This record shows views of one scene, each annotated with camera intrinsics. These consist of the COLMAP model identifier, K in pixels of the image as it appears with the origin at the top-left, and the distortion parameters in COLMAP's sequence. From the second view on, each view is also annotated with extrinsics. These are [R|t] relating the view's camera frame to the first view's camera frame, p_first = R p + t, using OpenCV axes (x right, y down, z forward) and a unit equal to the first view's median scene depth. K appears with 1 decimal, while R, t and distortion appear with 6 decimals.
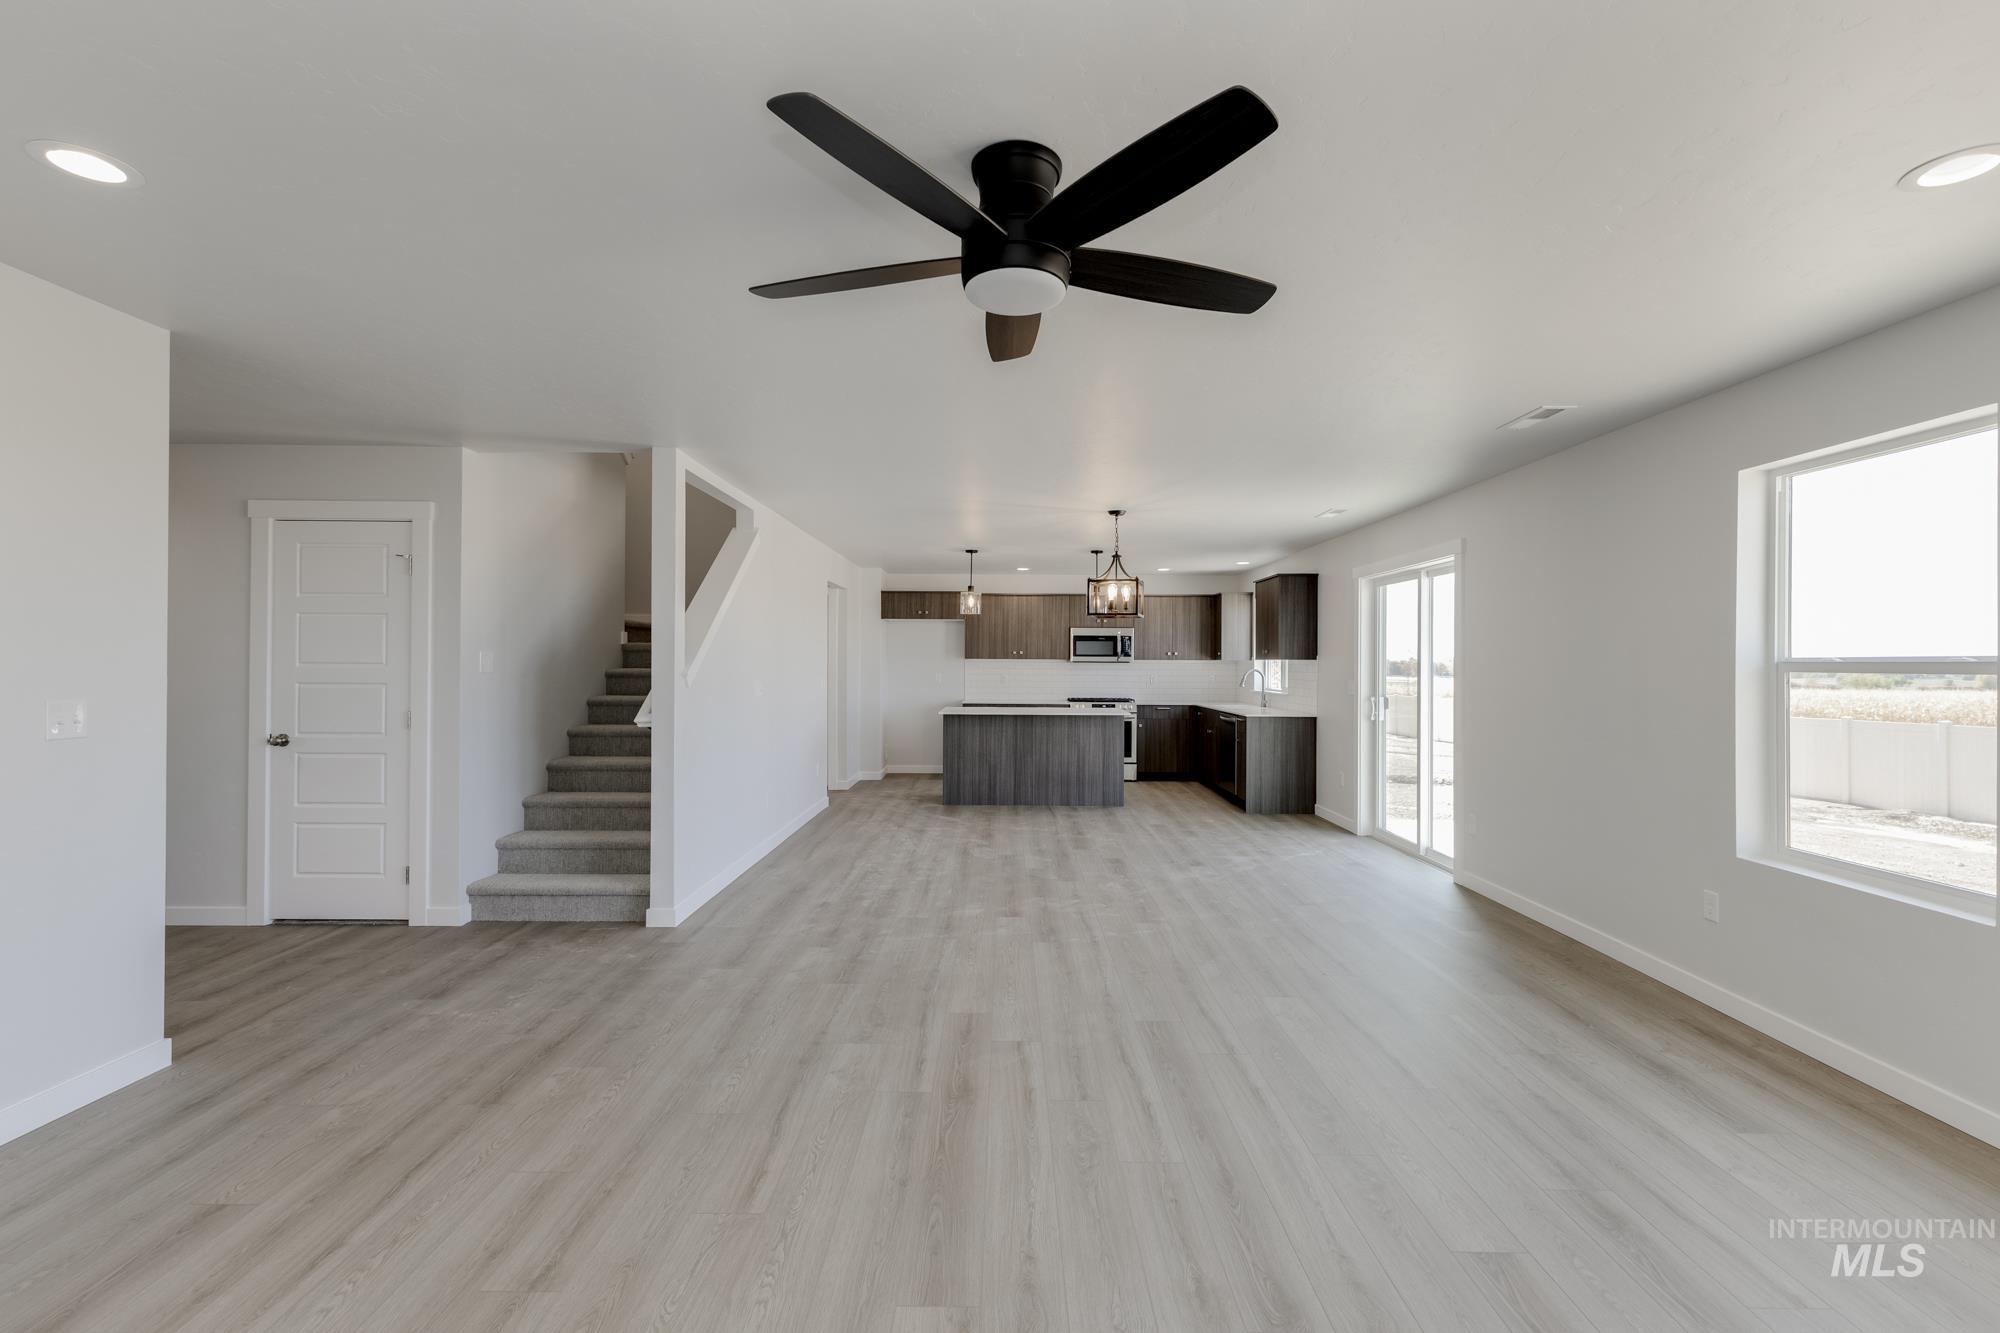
lens RADIAL K [[879.0, 0, 1000.0], [0, 879.0, 666.5], [0, 0, 1]] dist [-0.000495, 0.000186]
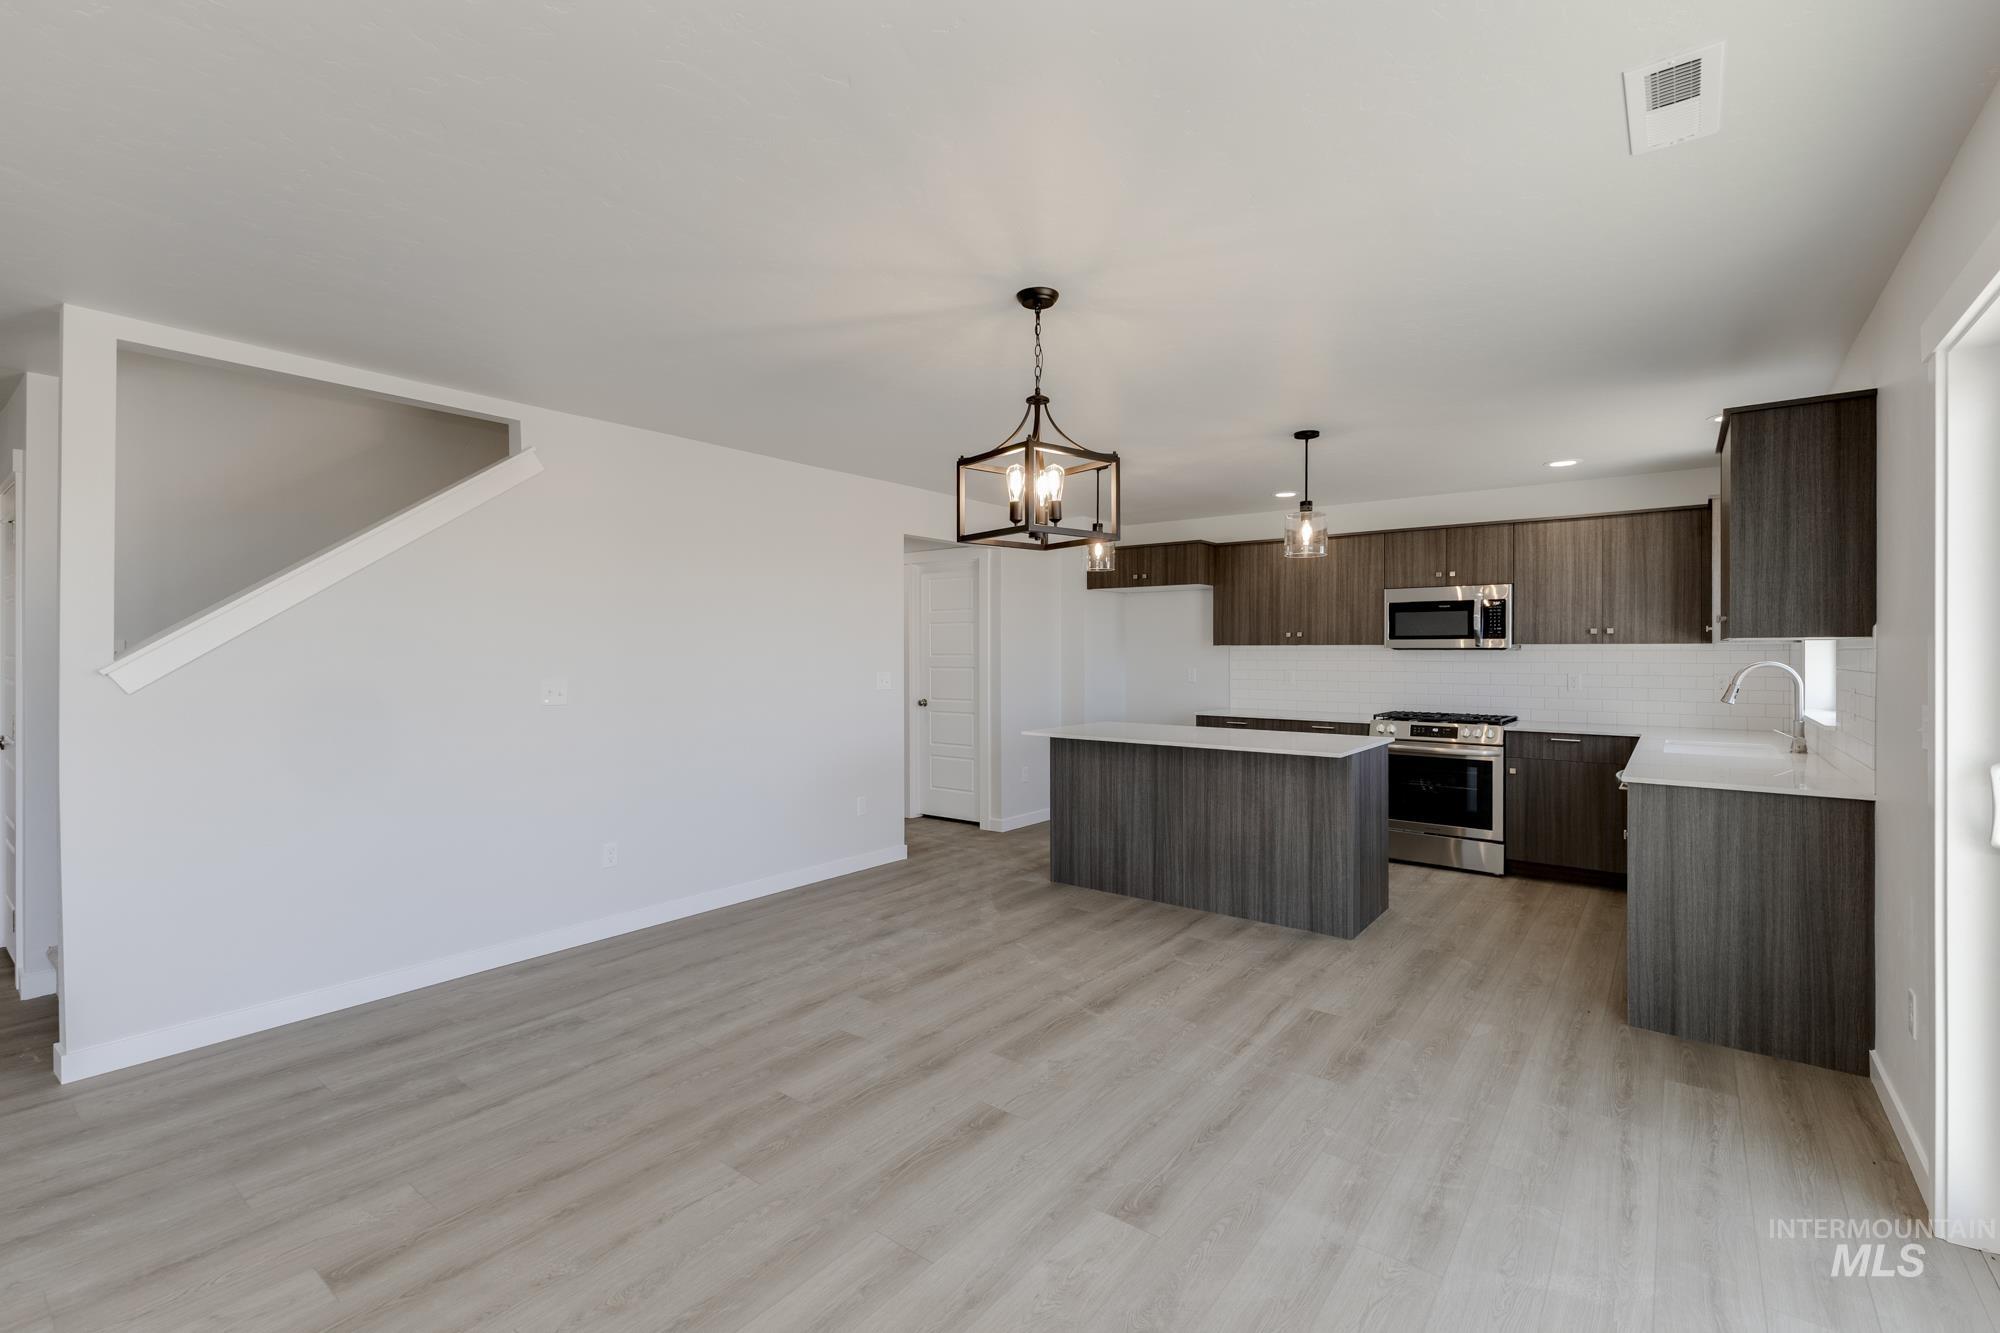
lens RADIAL K [[879.0, 0, 1000.0], [0, 879.0, 666.5], [0, 0, 1]] dist [-0.000495, 0.000186]
pose [[0.794538, 0.005140, -0.607192, 0.234171], [0.001200, 0.999949, 0.010034, 0.000023], [0.607213, -0.008701, 0.794492, 0.403753]]
